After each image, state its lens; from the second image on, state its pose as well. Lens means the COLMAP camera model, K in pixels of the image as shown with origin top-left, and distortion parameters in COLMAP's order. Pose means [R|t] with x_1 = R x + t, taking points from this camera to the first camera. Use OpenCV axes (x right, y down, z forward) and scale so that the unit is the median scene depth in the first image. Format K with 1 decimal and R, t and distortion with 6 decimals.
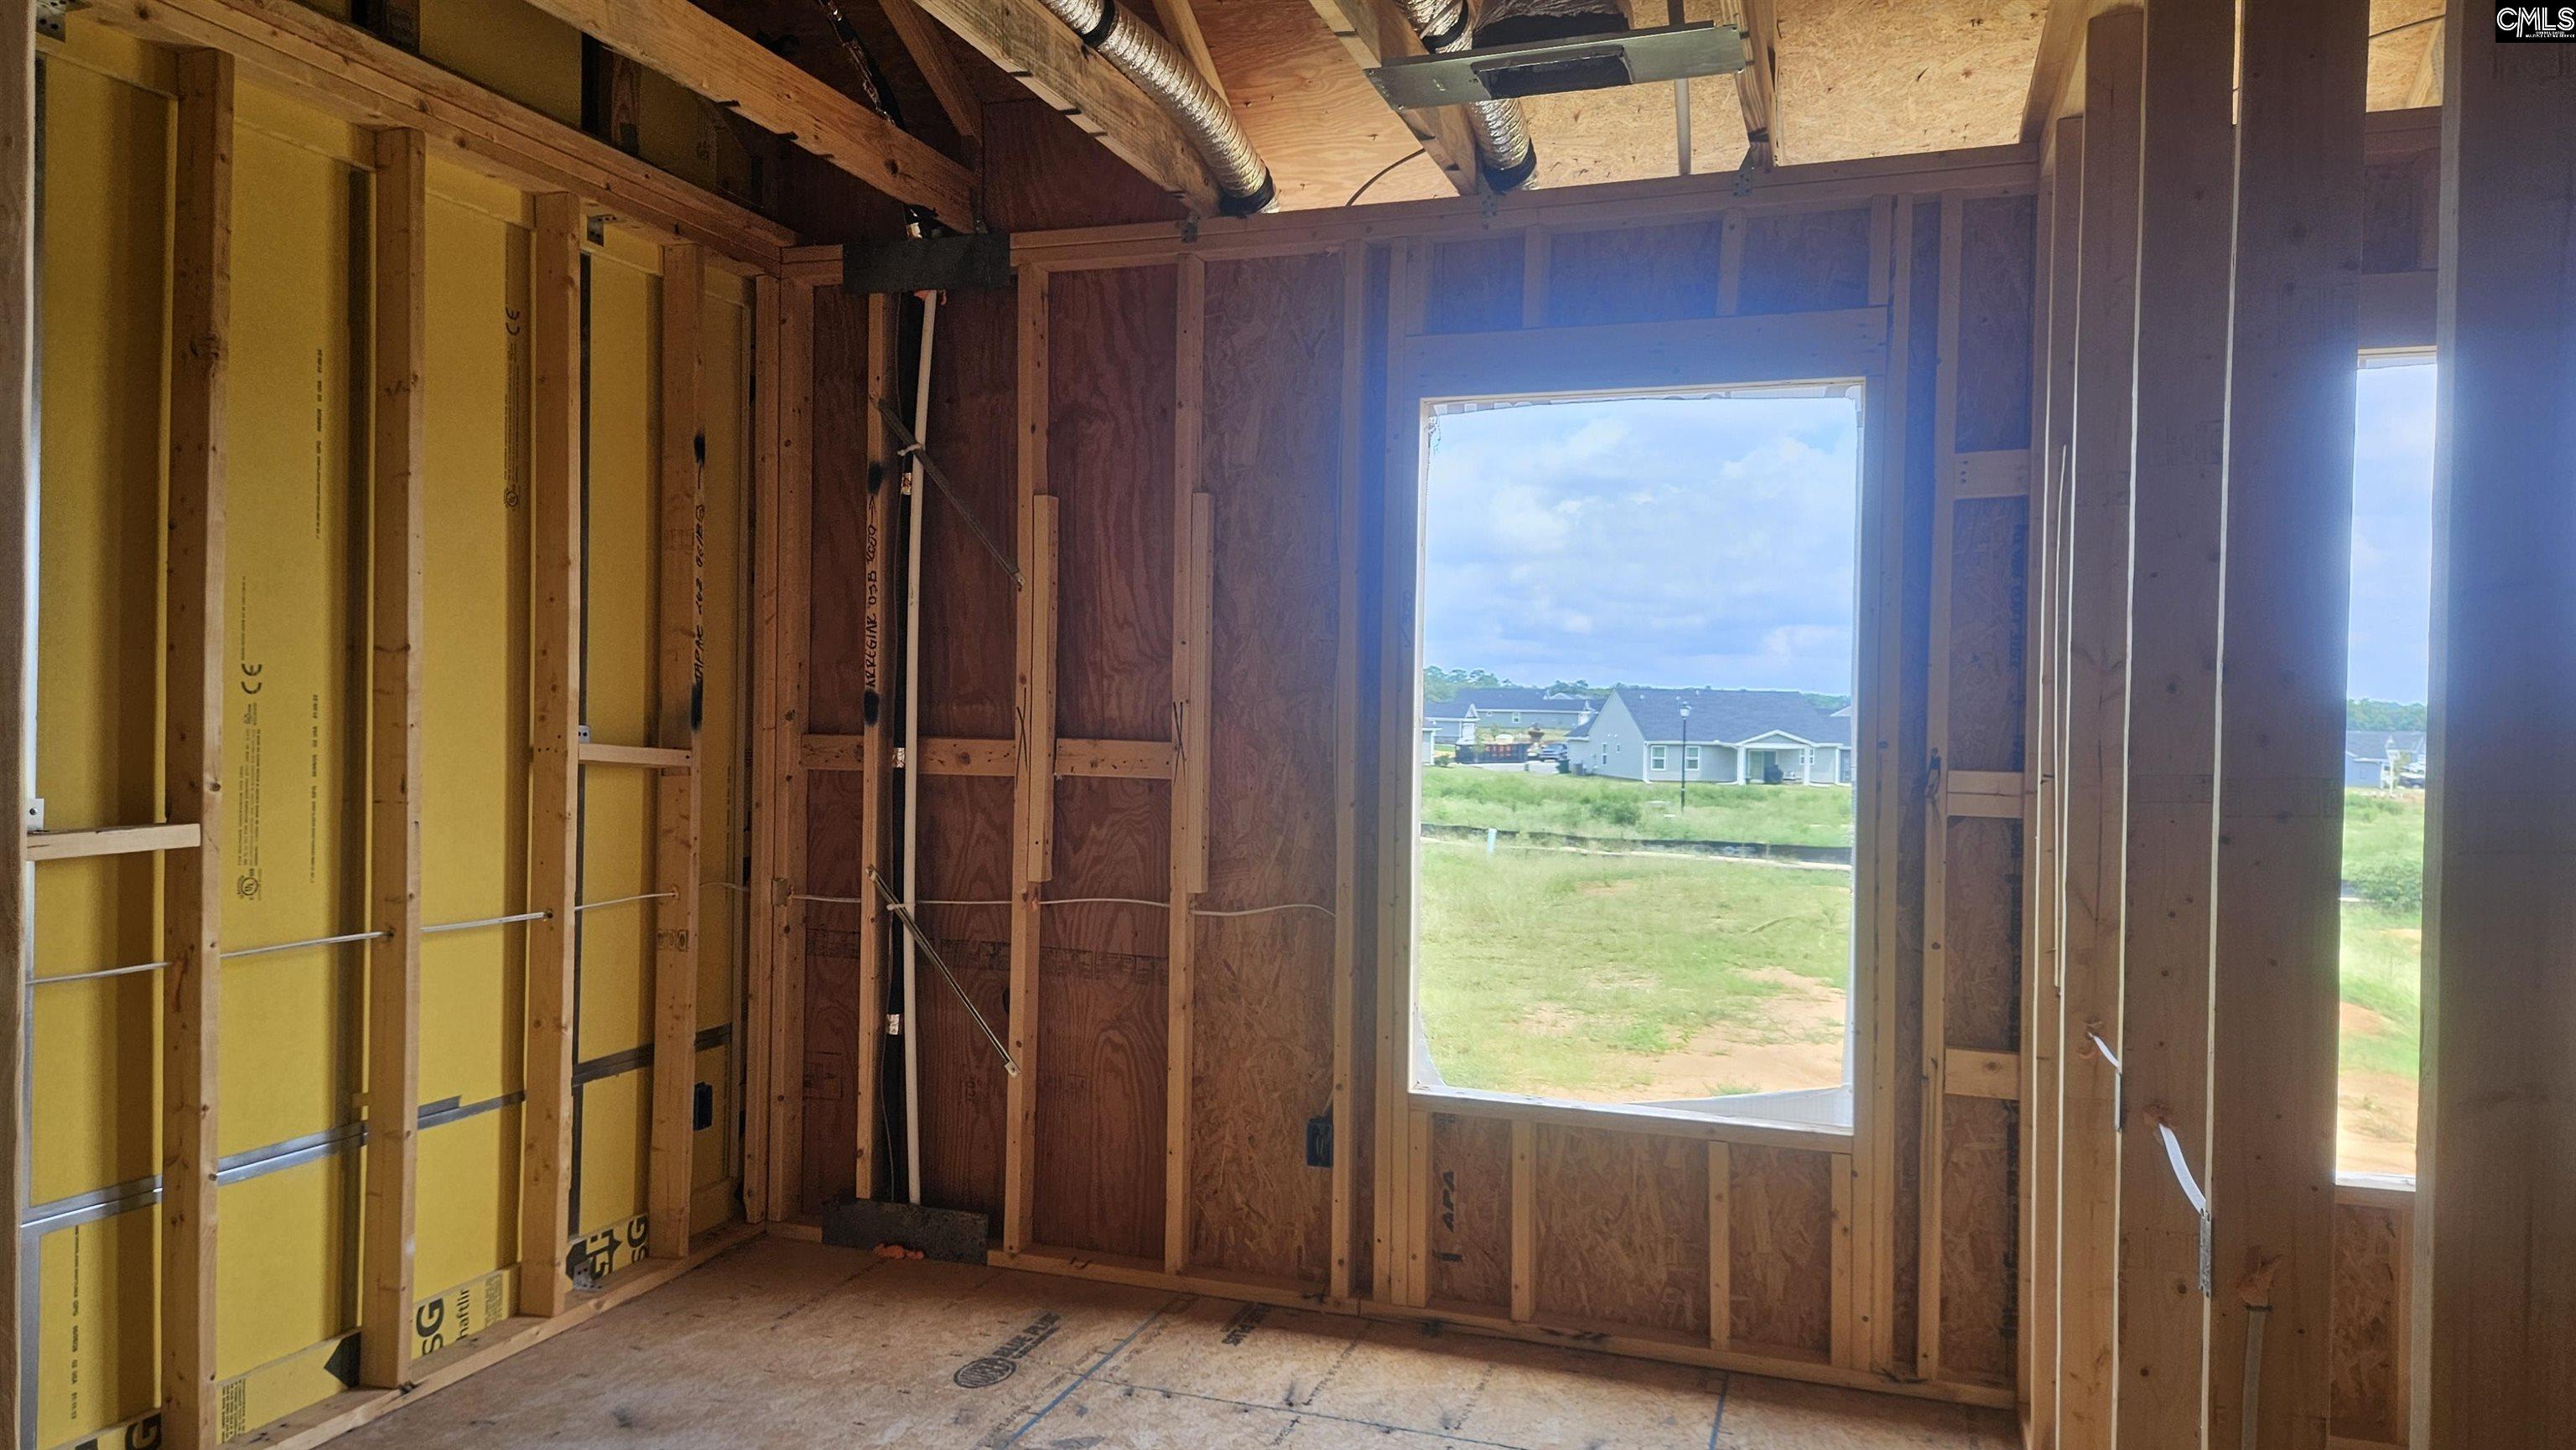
lens RADIAL K [[1728.3, 0, 1282.3], [0, 1728.3, 738.2], [0, 0, 1]] dist [0.060067, -0.049816]
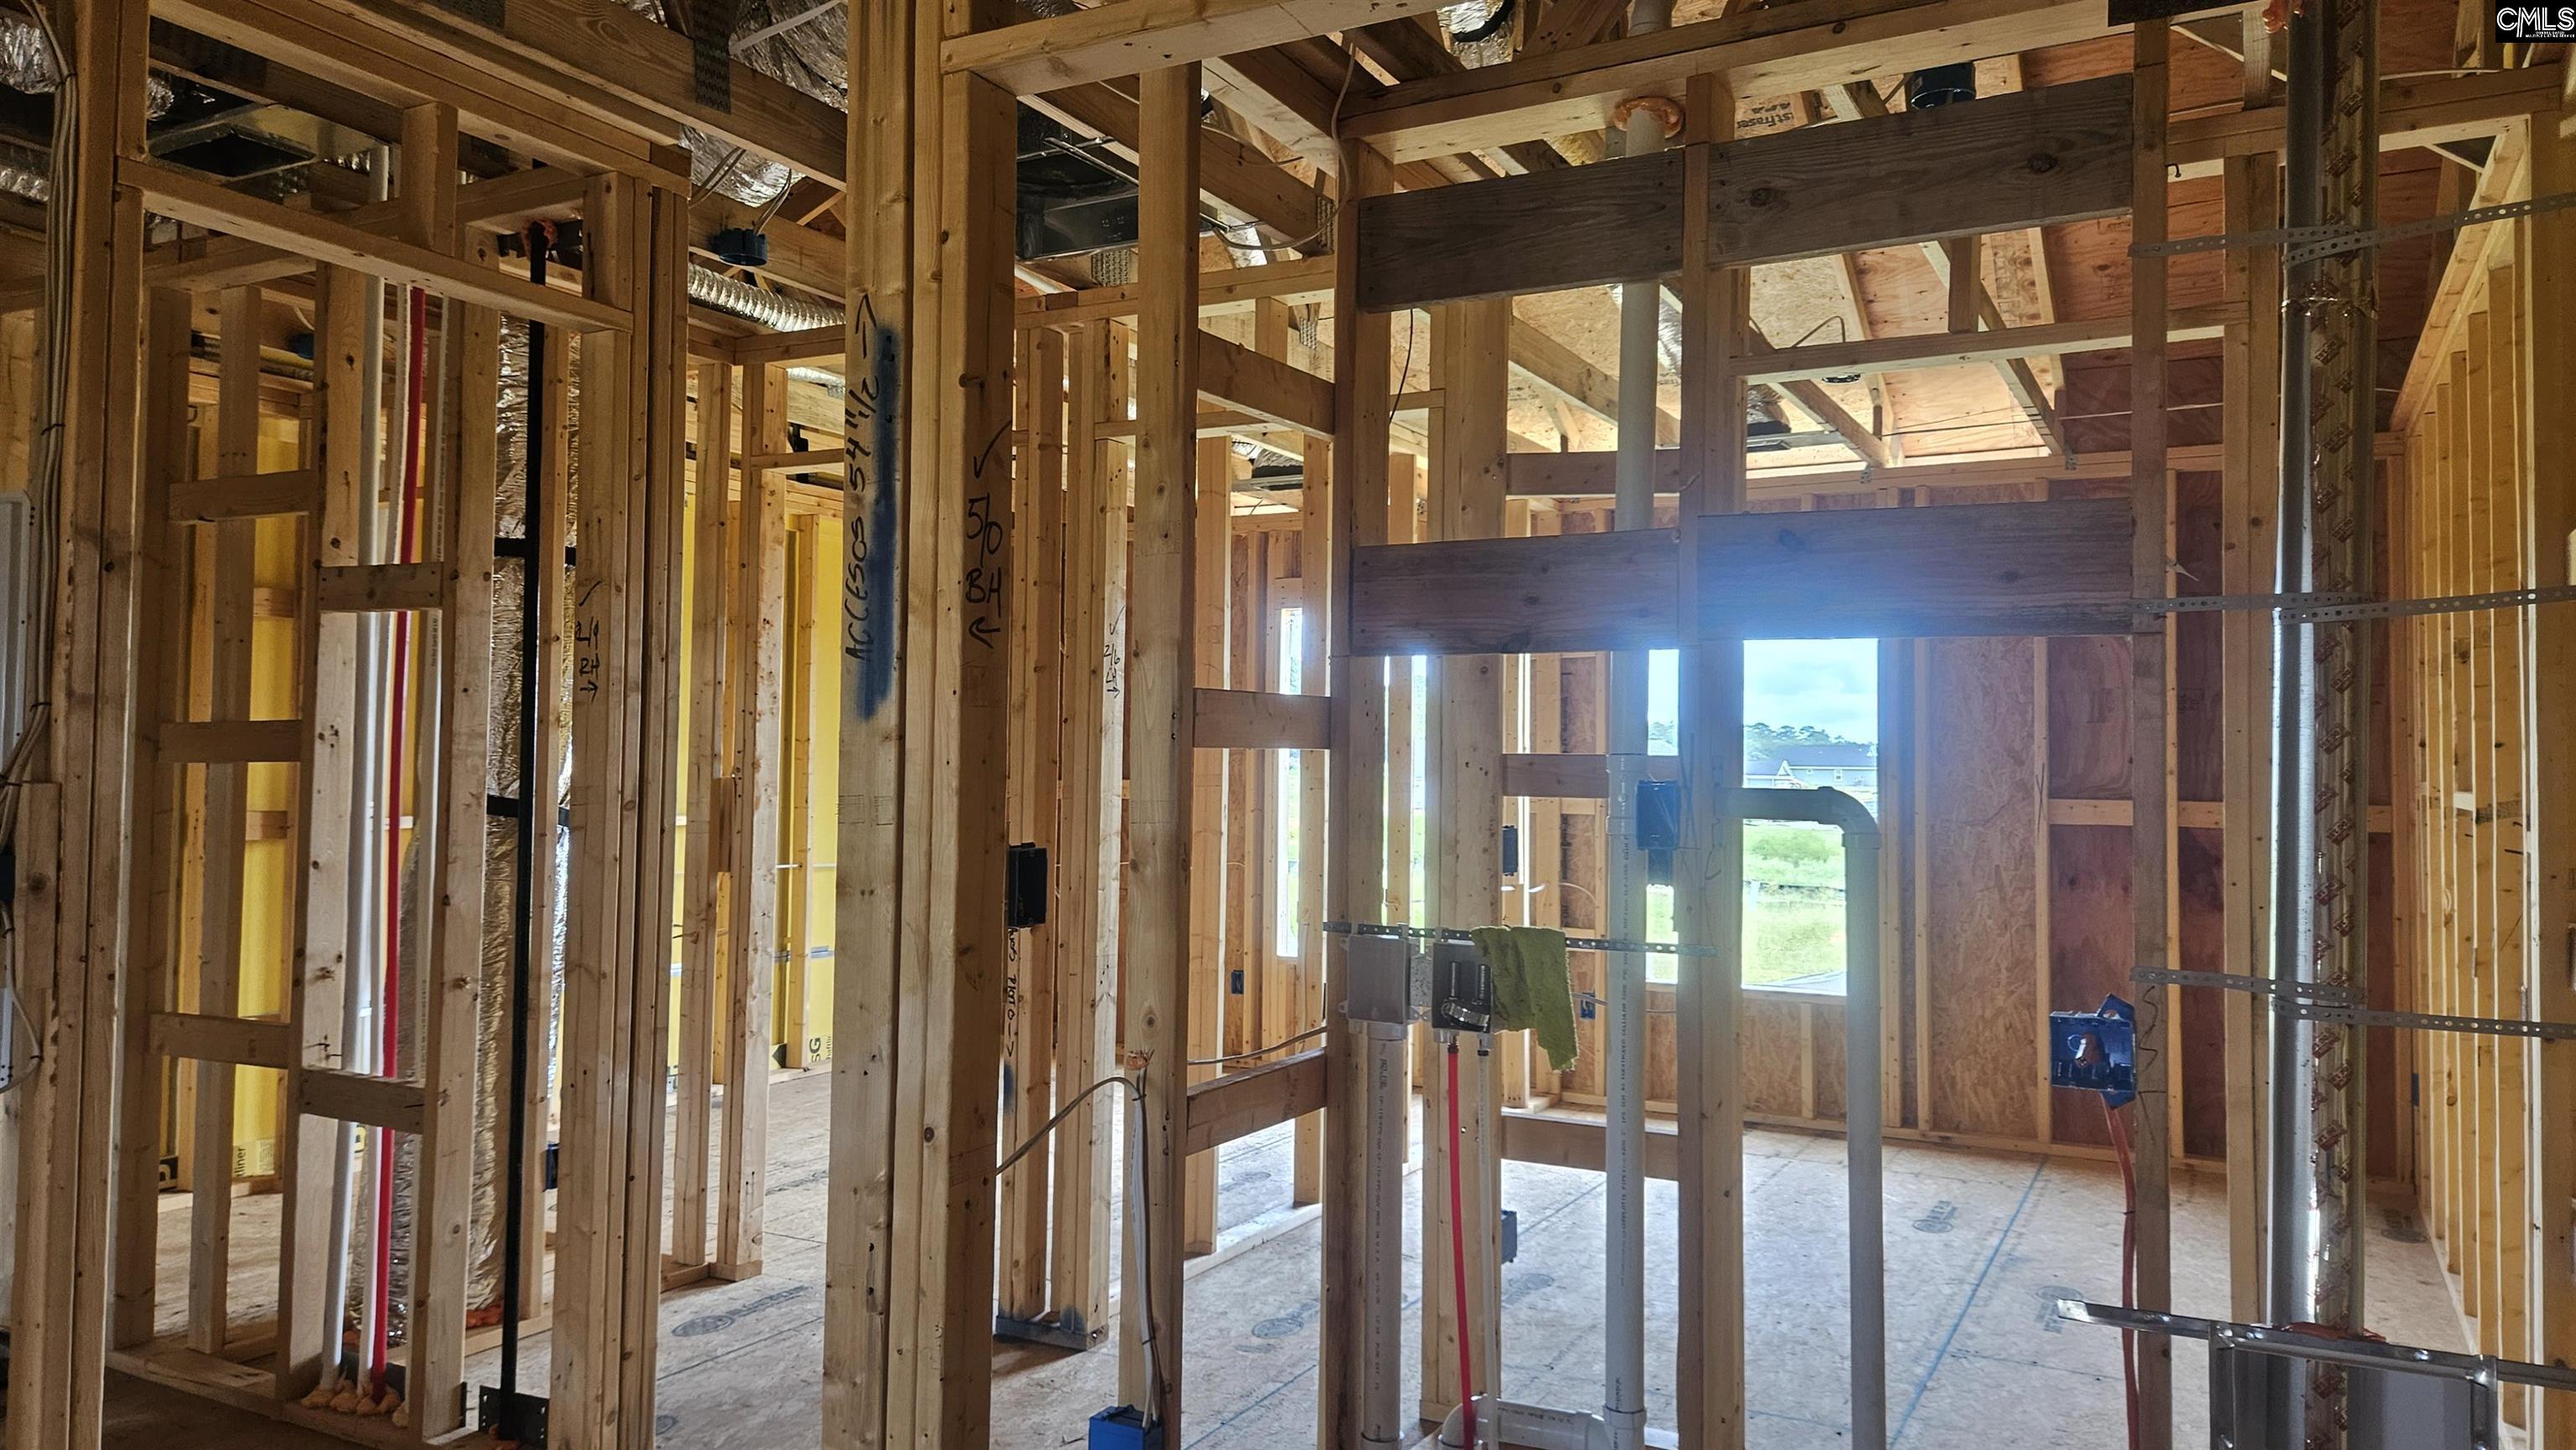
lens RADIAL K [[1728.3, 0, 1311.3], [0, 1728.3, 713.9], [0, 0, 1]] dist [0.060067, -0.049816]
pose [[0.984092, -0.013188, -0.177168, 0.516692], [0.004587, 0.998795, -0.048867, 0.029456], [0.177599, 0.047277, 0.982967, -1.051200]]
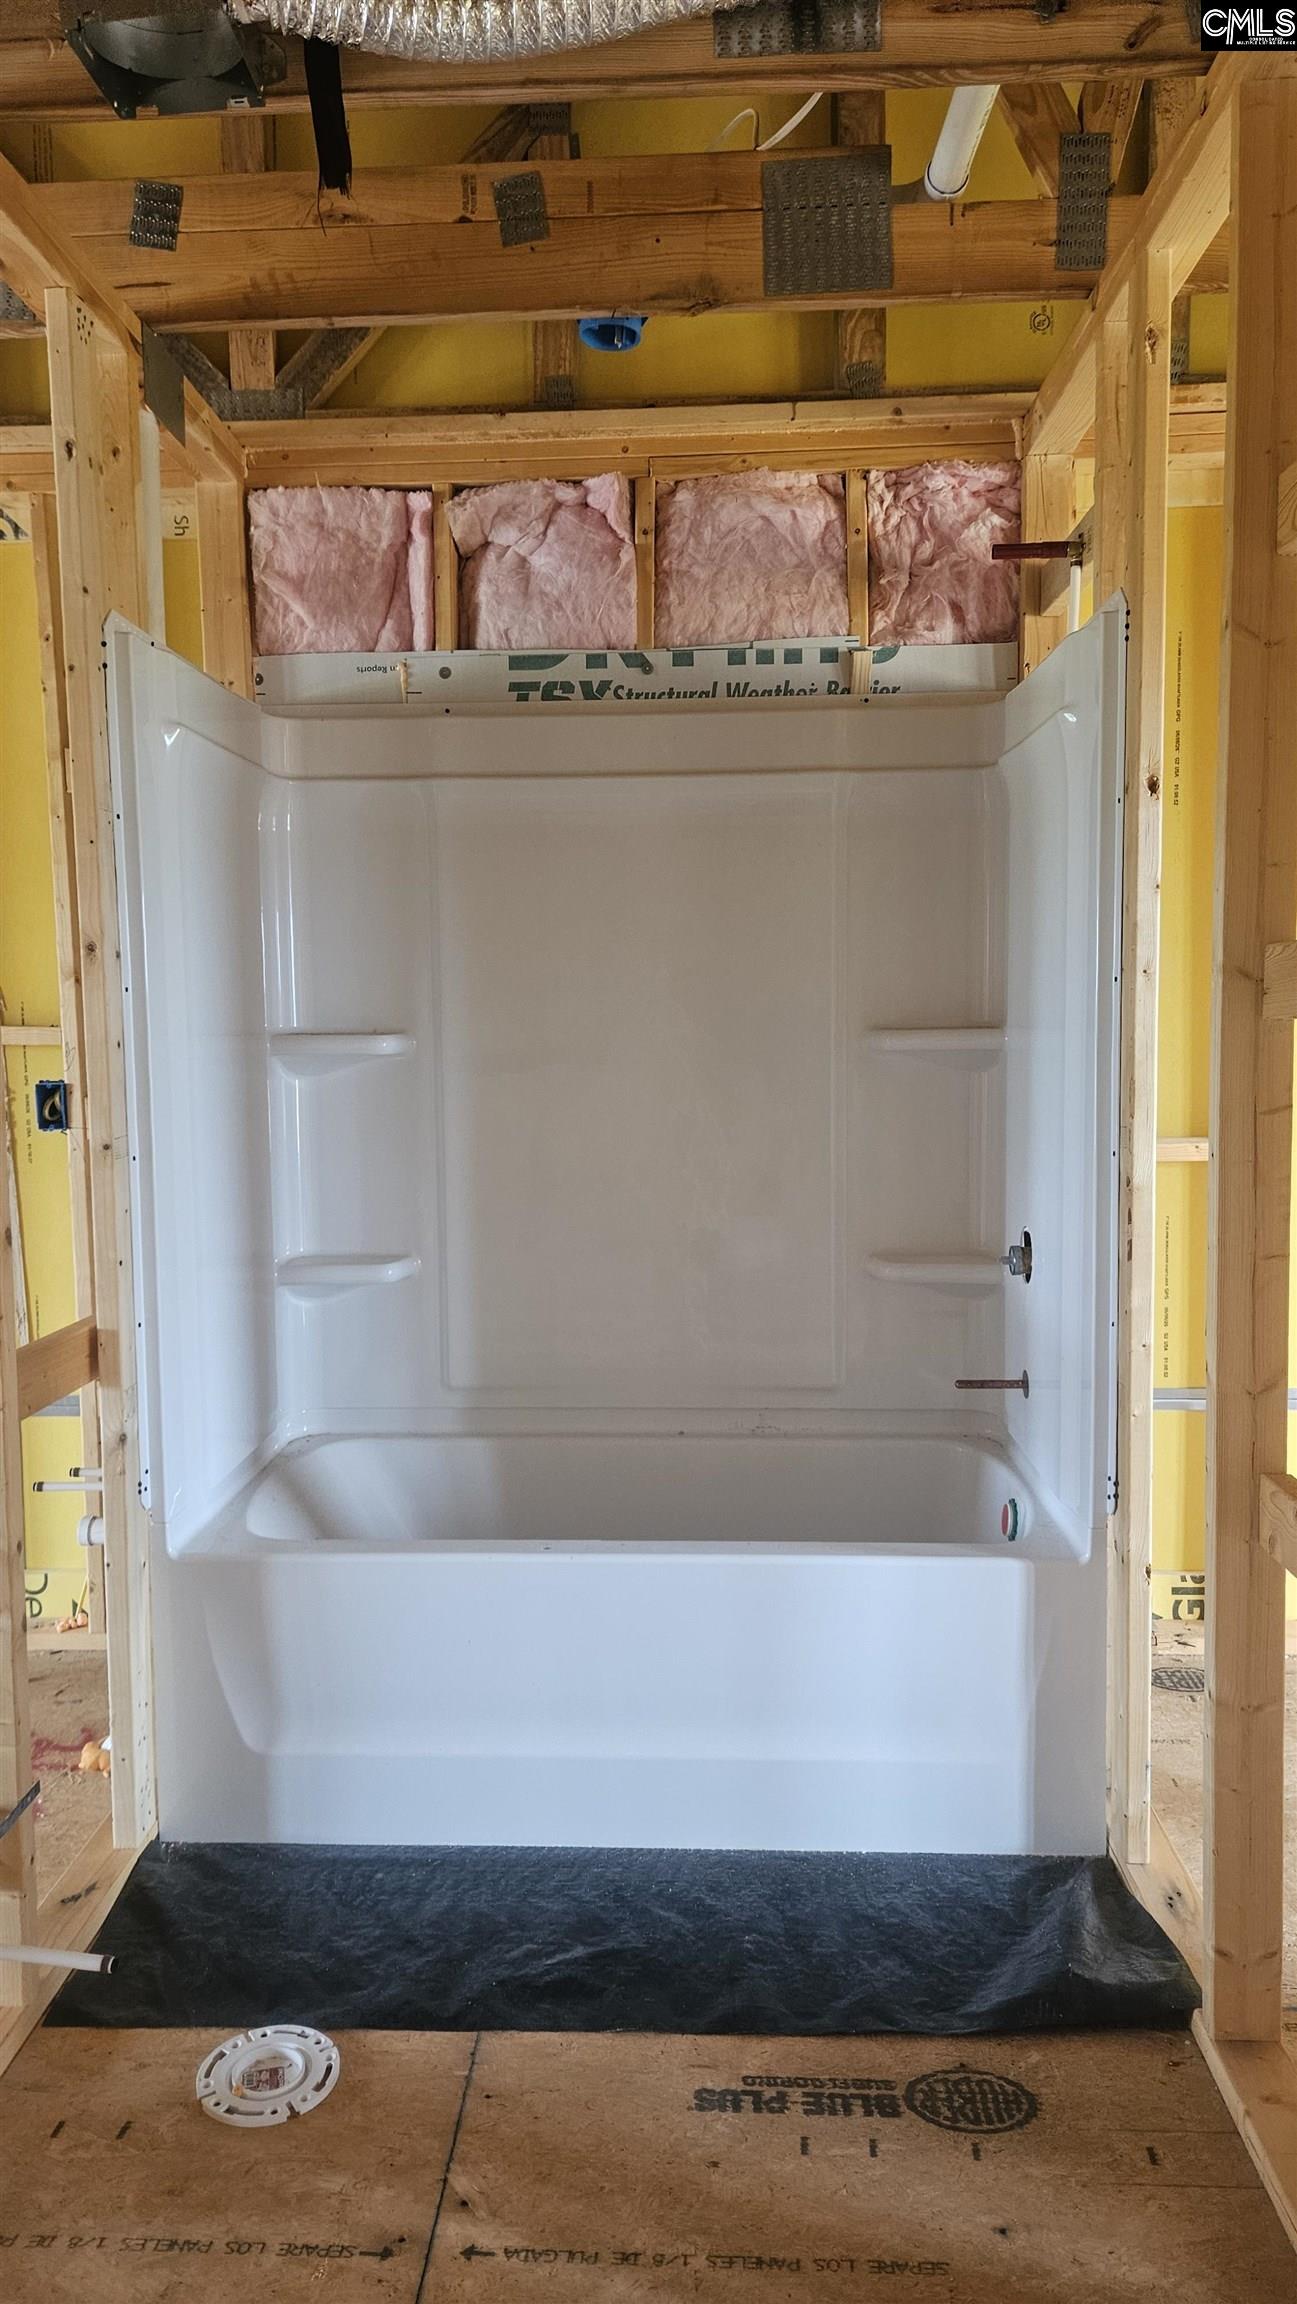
lens RADIAL K [[1545.7, 0, 635.8], [0, 1545.7, 1150.7], [0, 0, 1]] dist [0.060067, -0.049816]
pose [[0.269318, 0.054819, -0.961490, -1.413550], [0.008109, 0.998214, 0.059184, -0.034058], [0.963017, -0.023736, 0.268393, 1.528298]]
